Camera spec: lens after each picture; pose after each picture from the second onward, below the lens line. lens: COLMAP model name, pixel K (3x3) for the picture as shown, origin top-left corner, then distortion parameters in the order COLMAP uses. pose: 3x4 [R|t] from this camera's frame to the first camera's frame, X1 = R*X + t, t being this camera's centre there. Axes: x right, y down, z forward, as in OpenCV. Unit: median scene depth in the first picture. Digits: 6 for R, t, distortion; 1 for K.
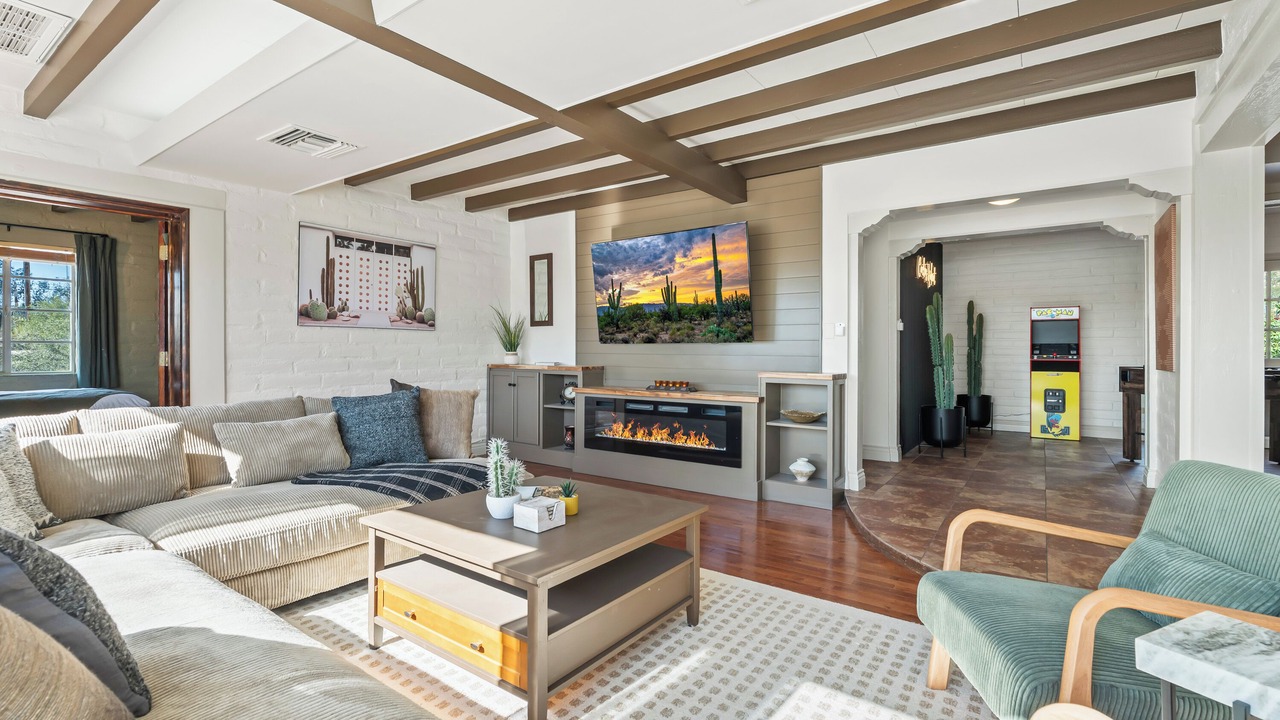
lens RADIAL K [[575.0, 0, 640.6], [0, 575.0, 355.1], [0, 0, 1]] dist [0.005381, 0.000727]
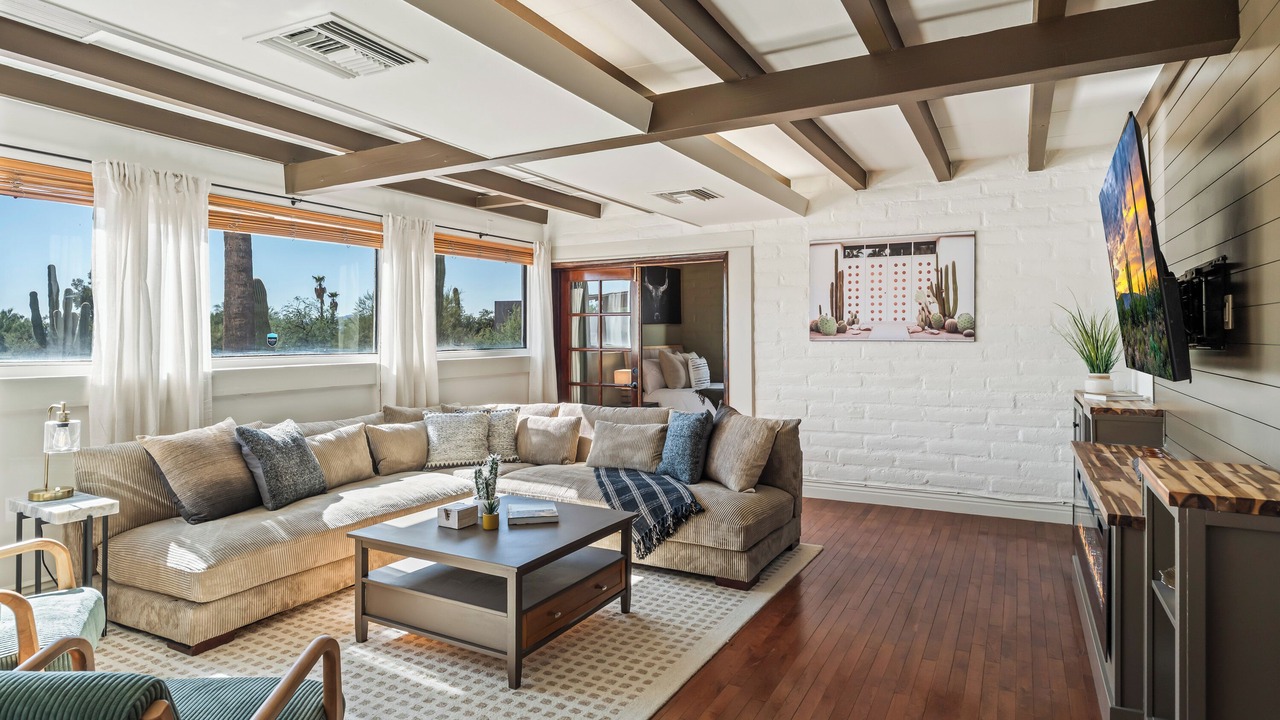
lens RADIAL K [[714.6, 0, 637.7], [0, 714.6, 337.7], [0, 0, 1]] dist [-0.005354, -0.001716]
pose [[0.127641, 0.001784, -0.991819, 0.589160], [-0.006290, 0.999980, 0.000989, -0.051527], [0.991801, 0.006112, 0.127649, 0.480052]]
